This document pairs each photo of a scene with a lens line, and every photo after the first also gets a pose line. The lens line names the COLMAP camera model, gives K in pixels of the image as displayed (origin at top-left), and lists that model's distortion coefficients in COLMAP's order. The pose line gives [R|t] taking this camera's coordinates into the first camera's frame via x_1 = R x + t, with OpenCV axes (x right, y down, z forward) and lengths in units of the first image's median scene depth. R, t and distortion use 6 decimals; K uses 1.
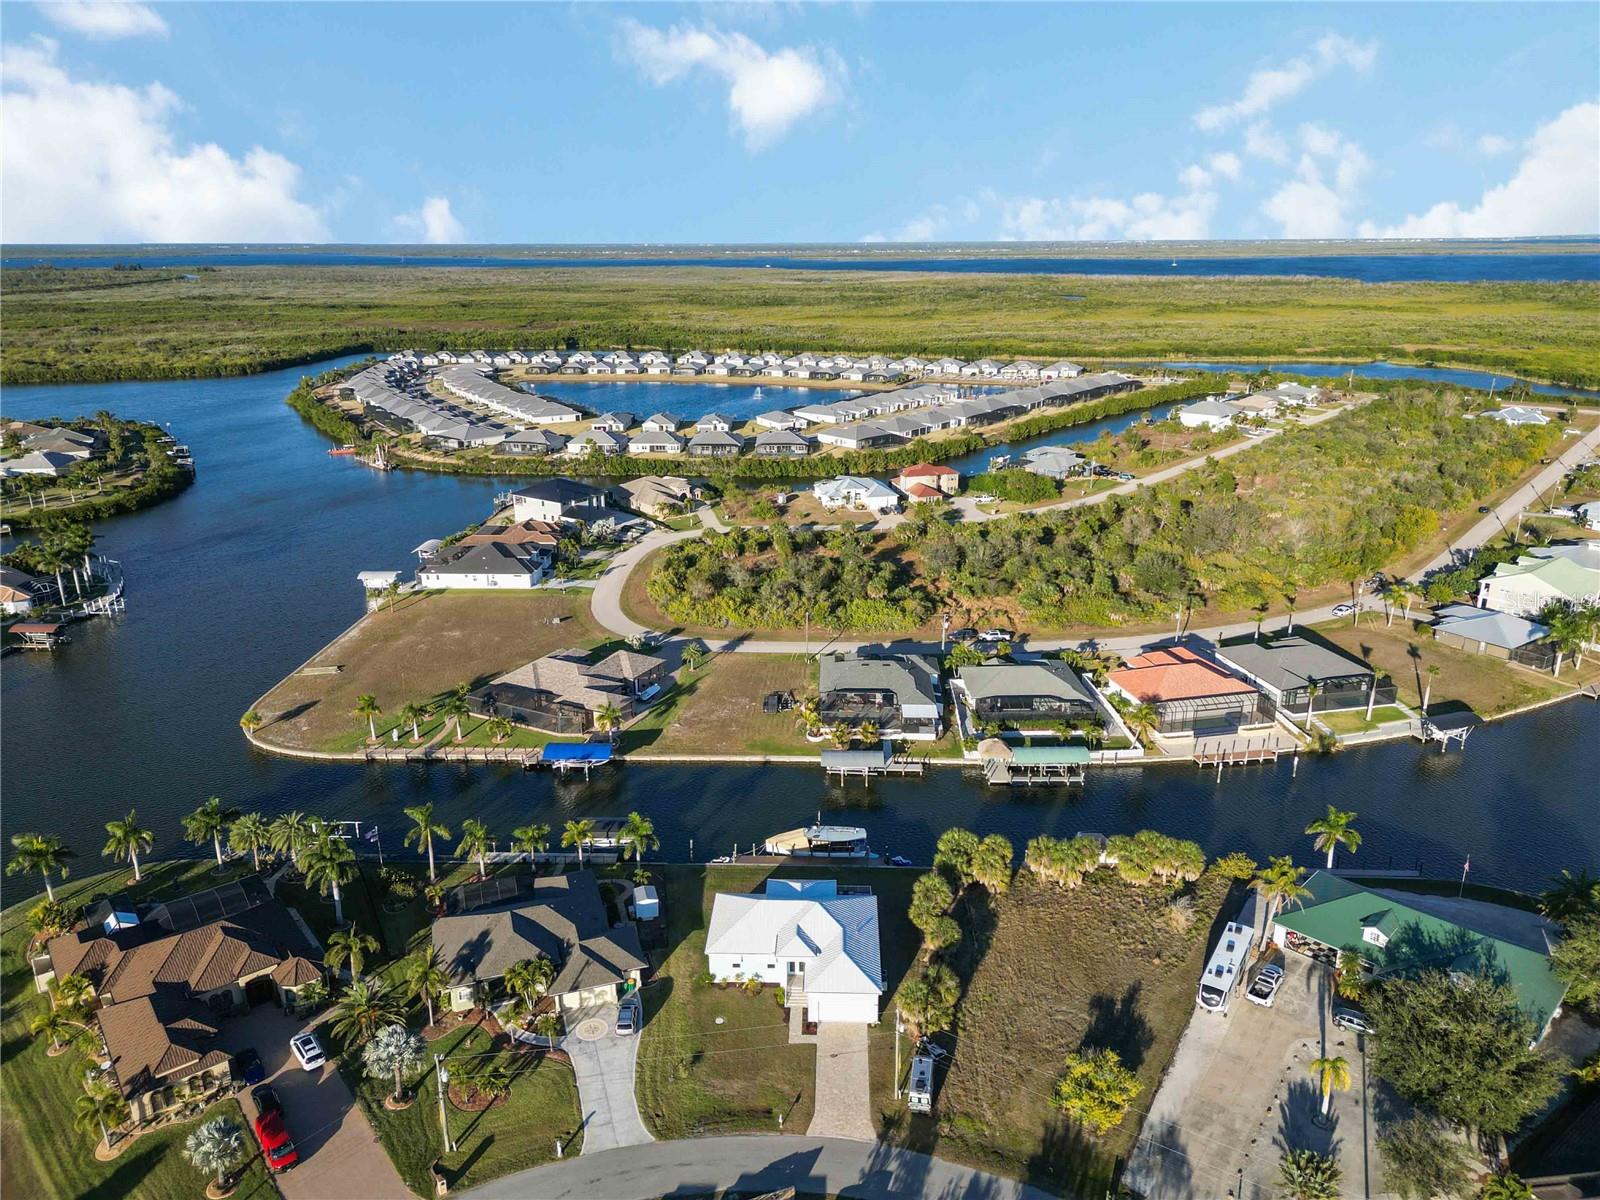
lens RADIAL K [[1114.9, 0, 800.0], [0, 1114.9, 600.0], [0, 0, 1]] dist [0.085867, -0.091281]
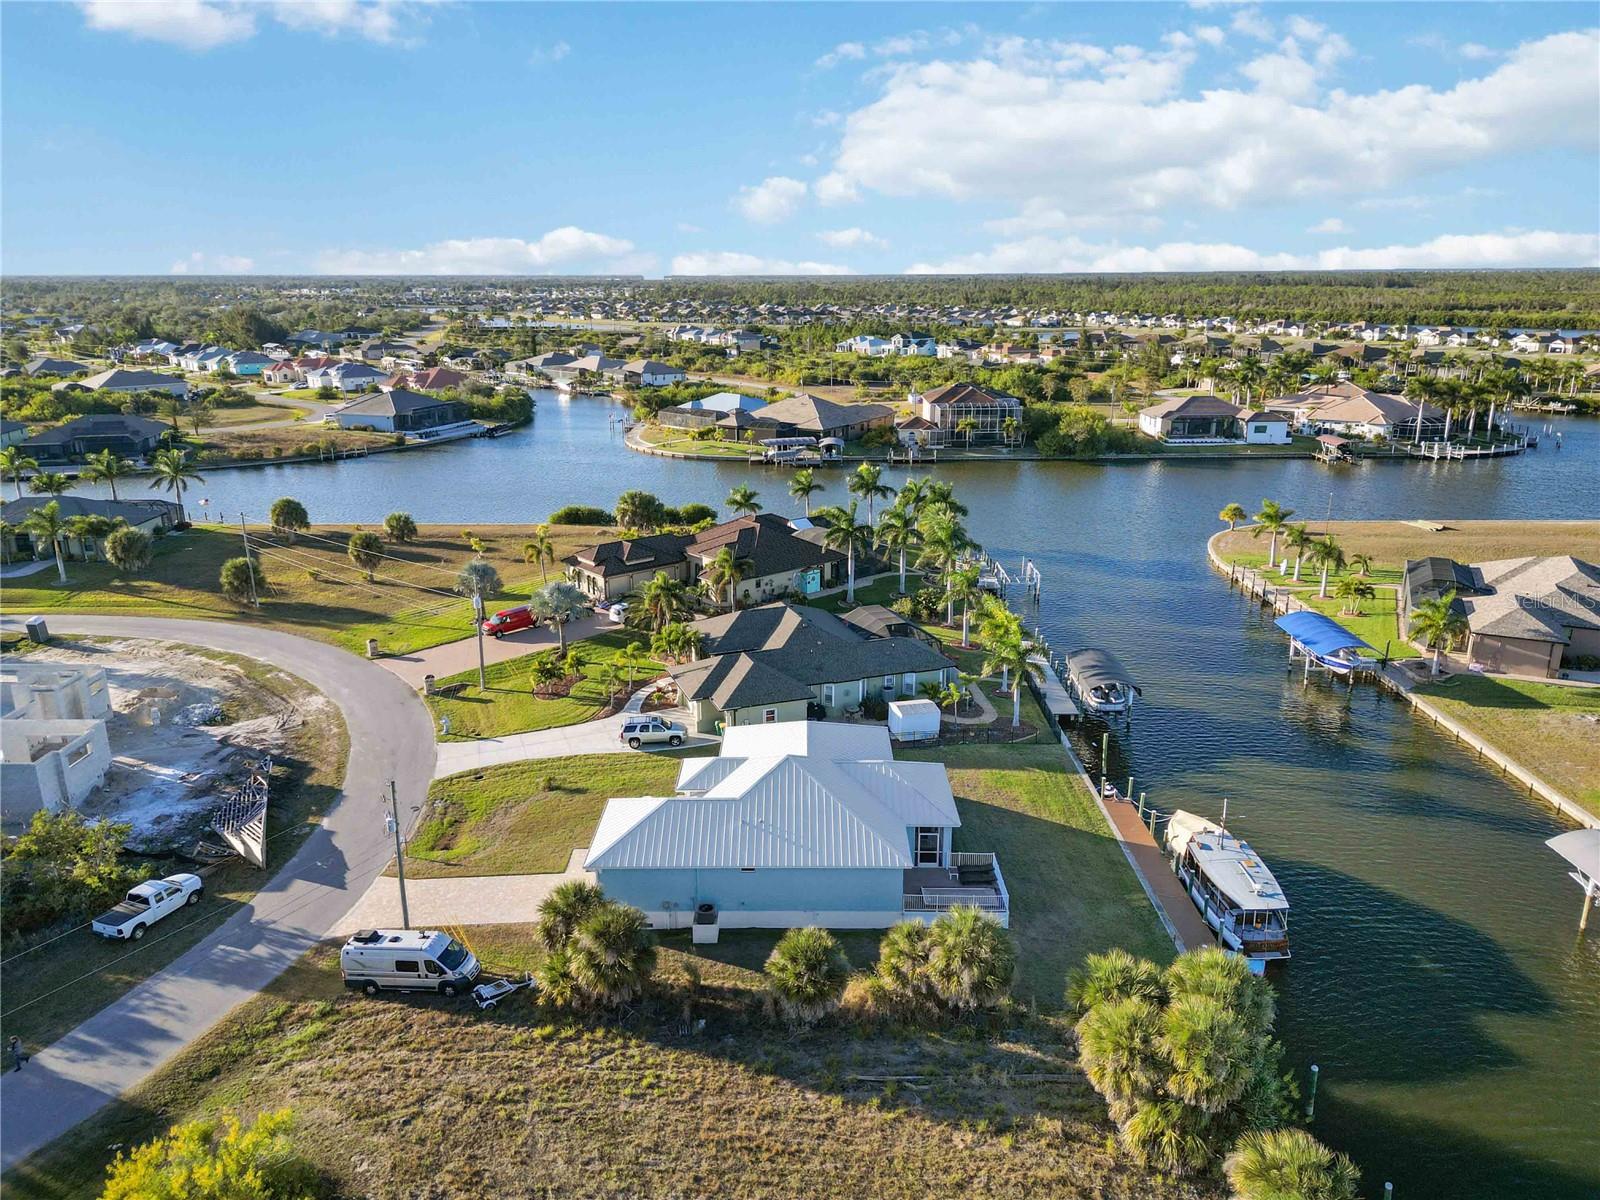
lens RADIAL K [[1114.9, 0, 800.0], [0, 1114.9, 600.0], [0, 0, 1]] dist [0.085867, -0.091281]
pose [[0.029364, 0.285161, -0.958030, 0.334283], [-0.303507, 0.915736, 0.263269, 0.041695], [0.952376, 0.283039, 0.113438, 0.619190]]
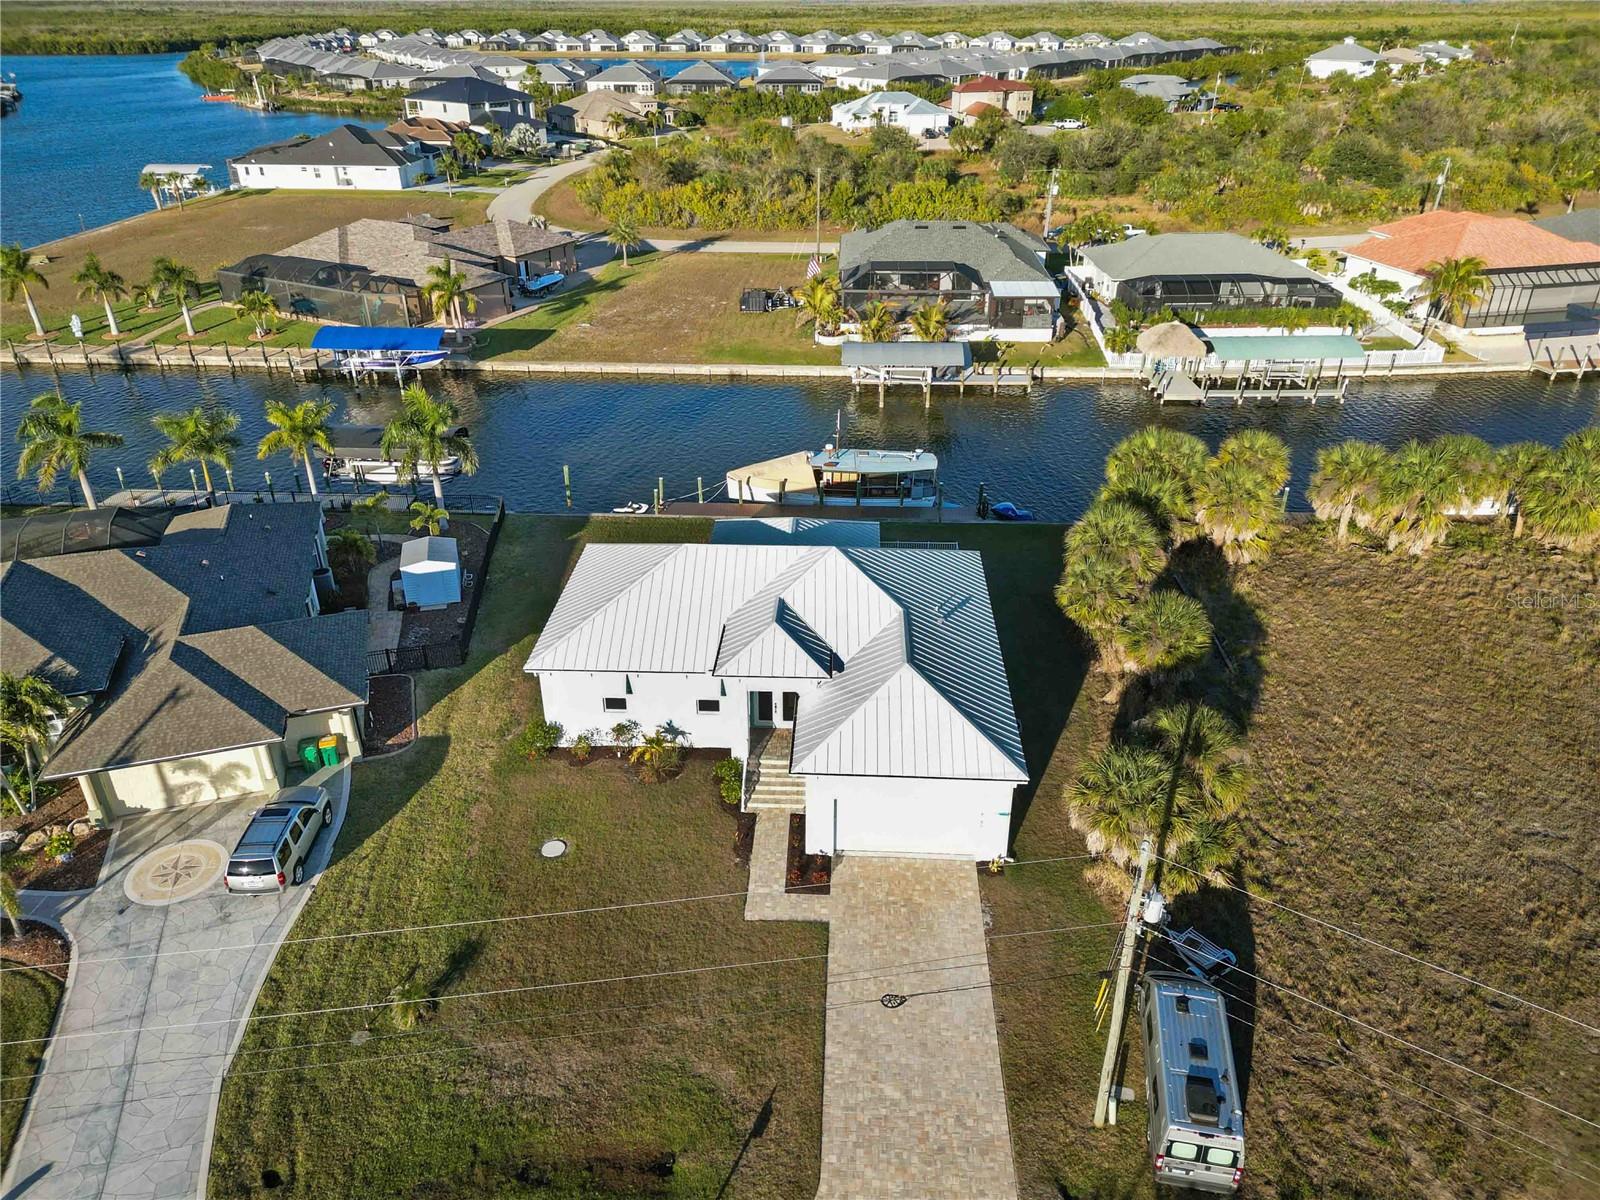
lens RADIAL K [[1114.9, 0, 800.0], [0, 1114.9, 600.0], [0, 0, 1]] dist [0.085867, -0.091281]
pose [[0.999903, 0.007595, -0.011711, 0.005755], [-0.005348, 0.983425, 0.181236, 0.147531], [0.012894, -0.181156, 0.983370, 0.424315]]
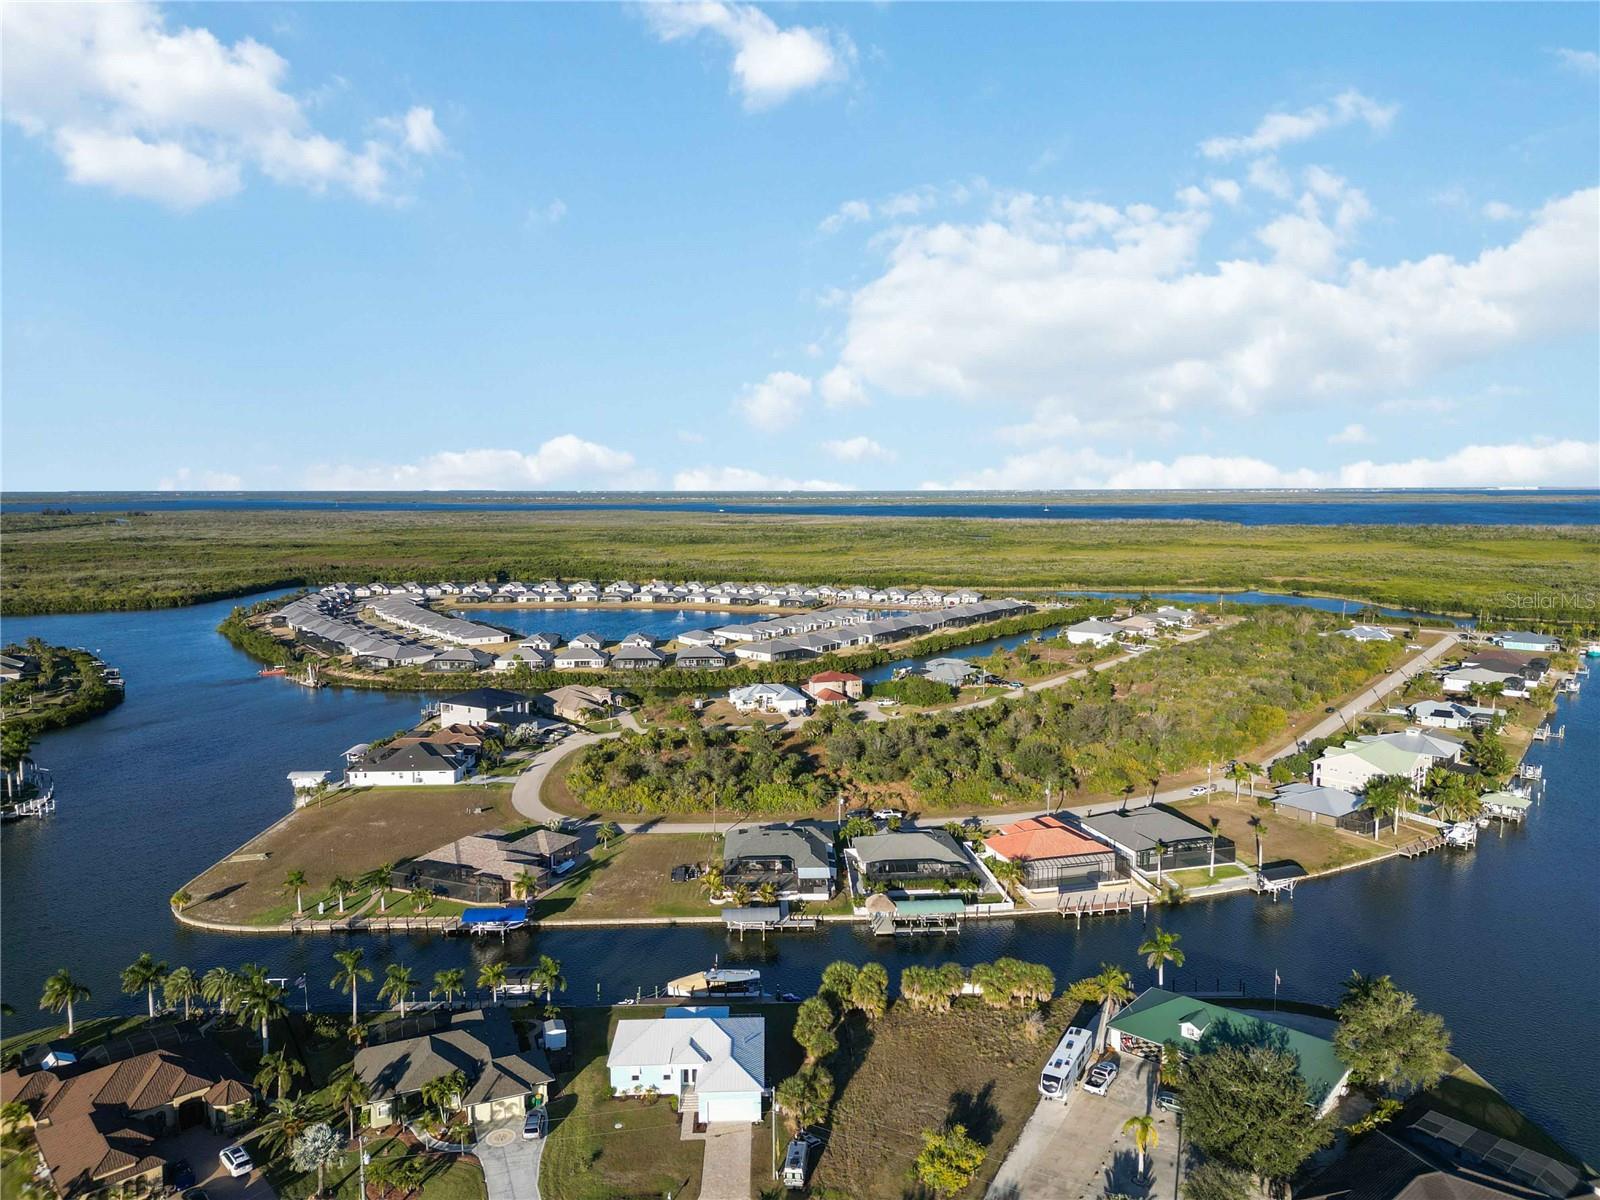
lens RADIAL K [[1114.9, 0, 800.0], [0, 1114.9, 600.0], [0, 0, 1]] dist [0.085867, -0.091281]
pose [[0.997917, -0.004490, 0.064355, 0.023605], [0.017799, 0.978020, -0.207752, 0.064784], [-0.062008, 0.208465, 0.976062, -0.128181]]
